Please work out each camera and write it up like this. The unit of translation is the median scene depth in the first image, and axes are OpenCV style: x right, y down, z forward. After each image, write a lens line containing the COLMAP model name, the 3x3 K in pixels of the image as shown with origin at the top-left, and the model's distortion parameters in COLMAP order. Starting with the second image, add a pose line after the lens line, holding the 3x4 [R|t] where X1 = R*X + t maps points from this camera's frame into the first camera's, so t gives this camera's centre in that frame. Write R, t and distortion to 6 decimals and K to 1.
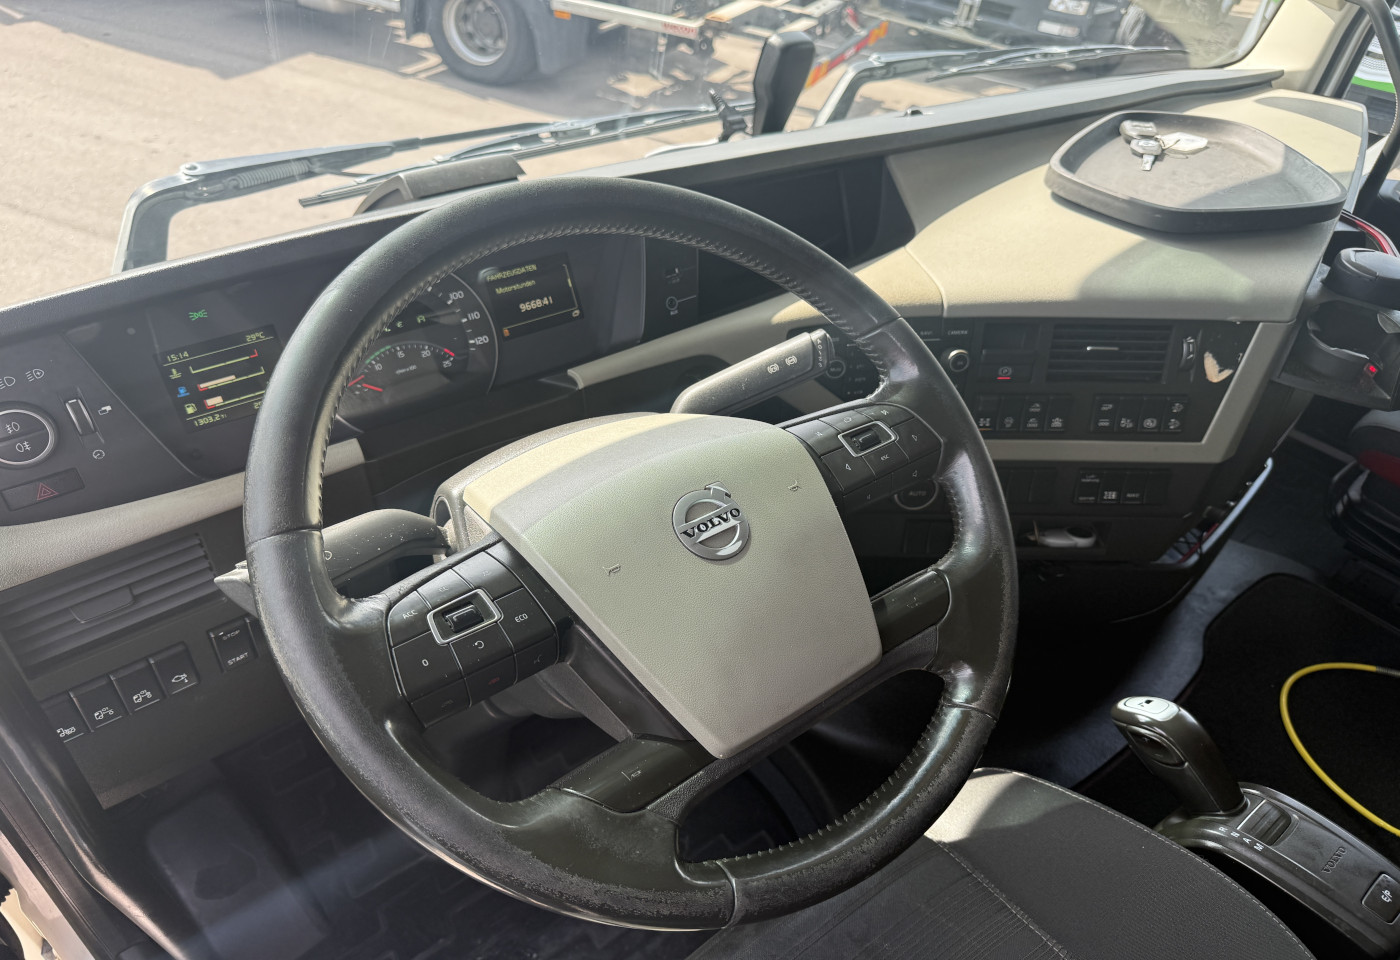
lens RADIAL K [[970.4, 0, 694.0], [0, 970.4, 521.5], [0, 0, 1]] dist [0.006503, -0.010270]
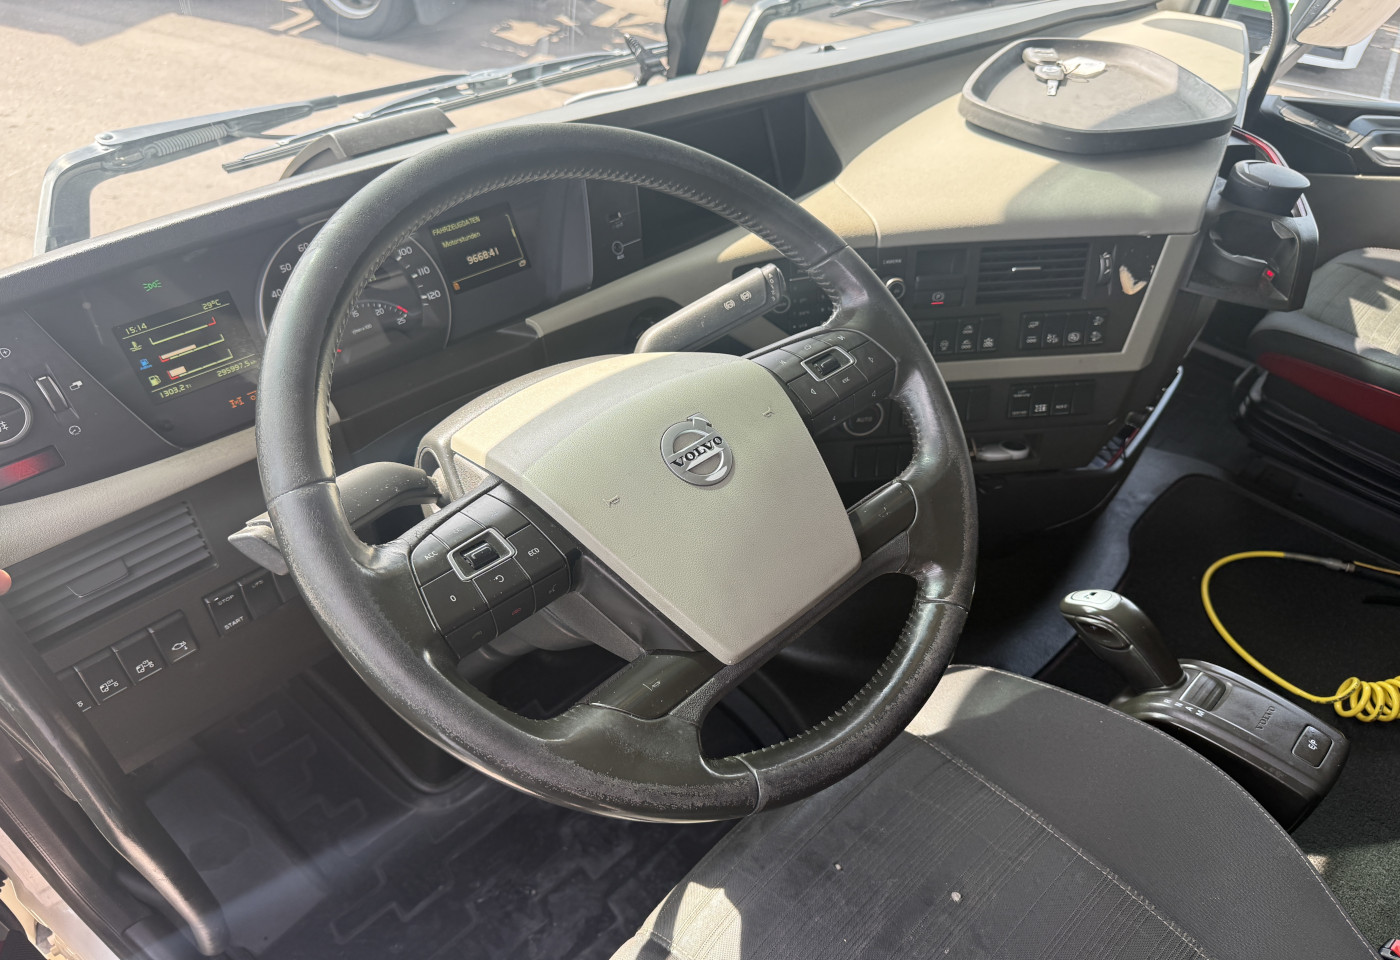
lens RADIAL K [[967.4, 0, 701.5], [0, 967.4, 511.6], [0, 0, 1]] dist [0.035084, -0.057092]
pose [[0.993536, -0.079917, 0.080621, -0.035531], [0.076633, 0.996130, 0.043046, 0.011901], [-0.083749, -0.036589, 0.995815, -0.029254]]
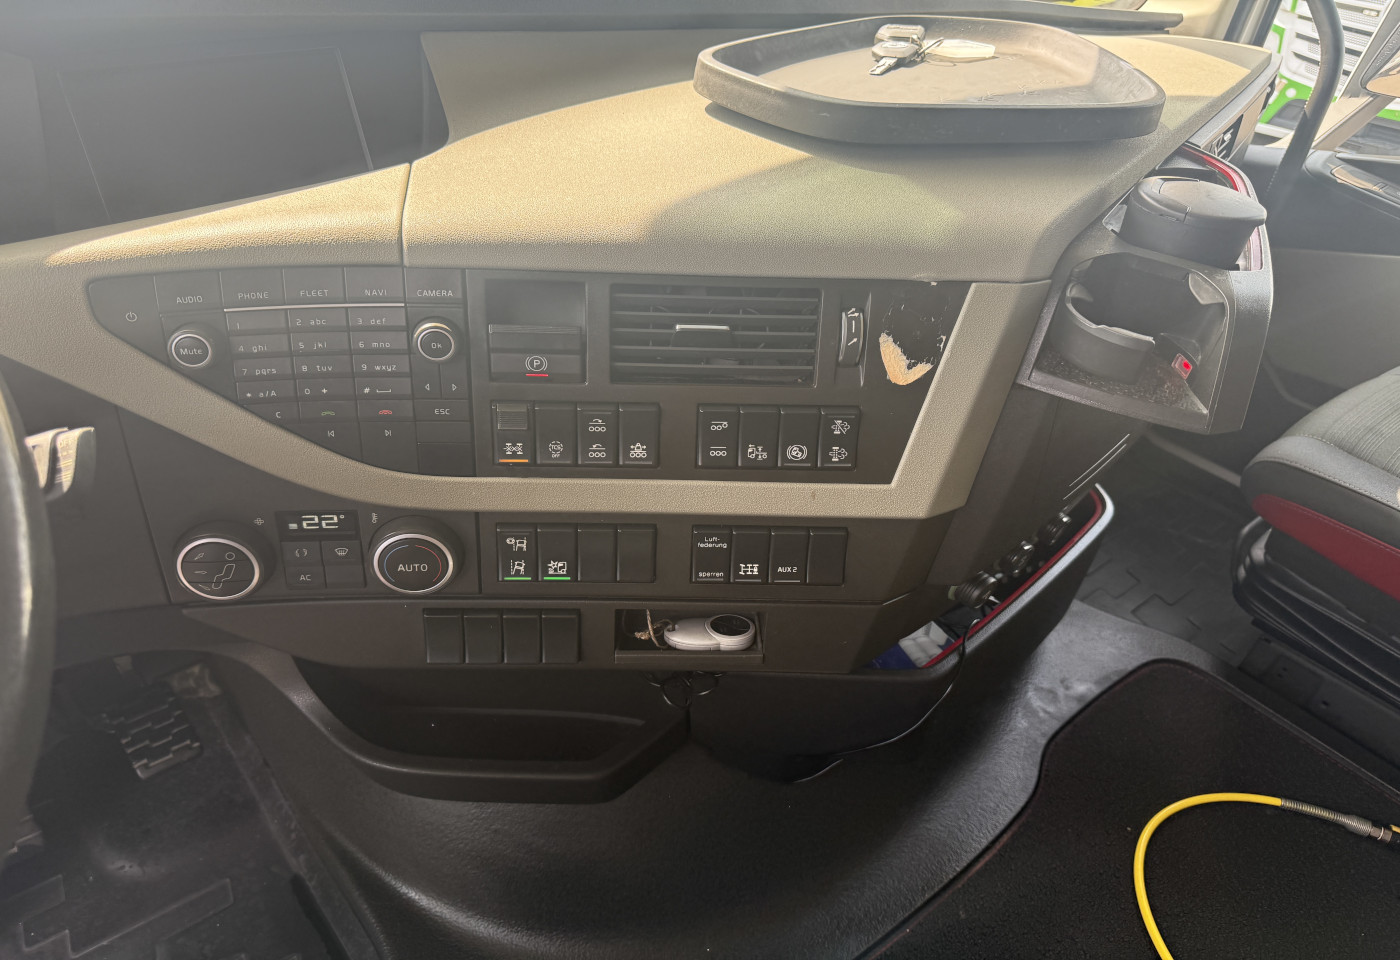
lens RADIAL K [[959.8, 0, 699.6], [0, 959.8, 523.9], [0, 0, 1]] dist [0.050220, -0.071825]
pose [[0.999846, 0.004202, -0.017047, 0.428534], [-0.004817, 0.999332, -0.036224, -0.035927], [0.016883, 0.036300, 0.999198, 0.414688]]
